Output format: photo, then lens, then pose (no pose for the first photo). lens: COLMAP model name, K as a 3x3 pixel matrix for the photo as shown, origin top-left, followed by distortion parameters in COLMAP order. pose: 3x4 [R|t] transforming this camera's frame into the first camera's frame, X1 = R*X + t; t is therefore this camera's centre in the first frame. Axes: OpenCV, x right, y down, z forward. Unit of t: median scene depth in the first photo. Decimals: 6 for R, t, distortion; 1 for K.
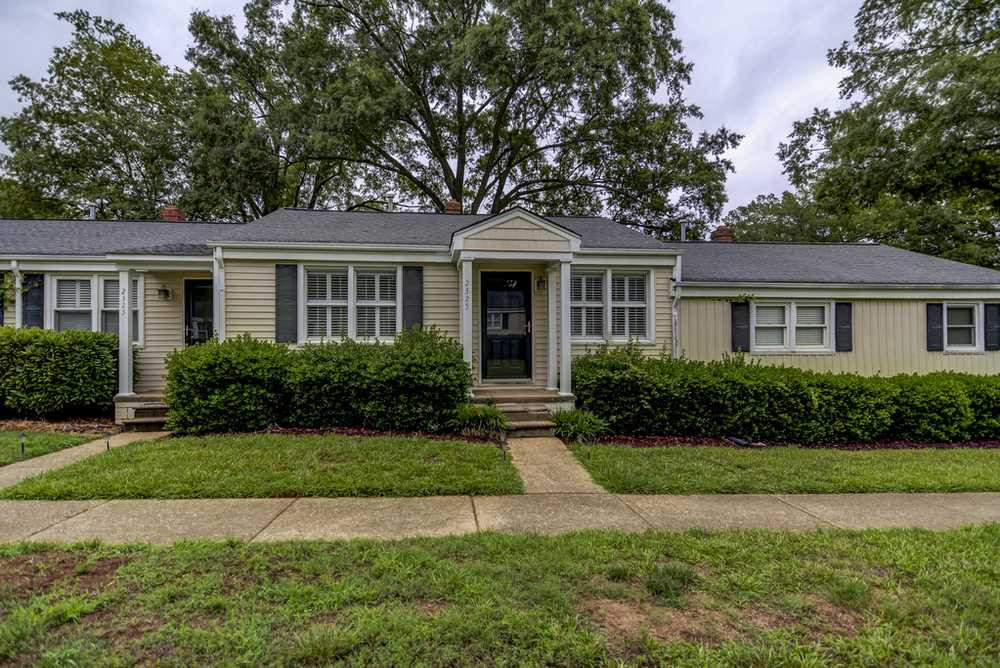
lens RADIAL K [[482.7, 0, 494.1], [0, 482.7, 337.6], [0, 0, 1]] dist [0.013586, -0.000579]
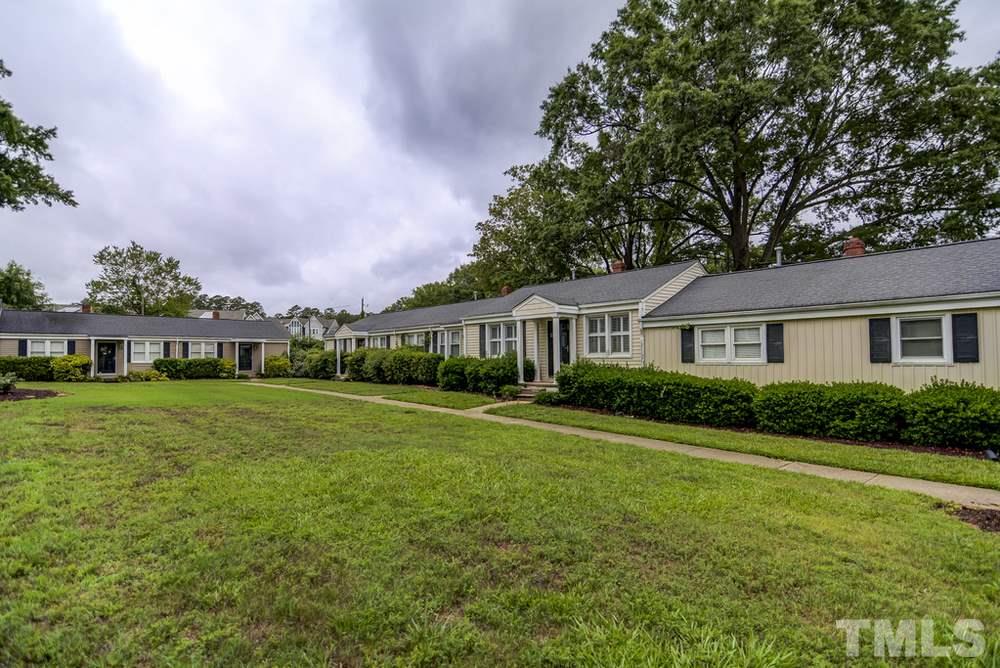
lens RADIAL K [[482.7, 0, 494.1], [0, 482.7, 337.6], [0, 0, 1]] dist [0.013586, -0.000579]
pose [[0.612751, -0.035630, -0.789473, 1.297687], [0.025732, 0.999353, -0.025130, -0.024321], [0.789857, -0.004916, 0.613271, -0.348940]]
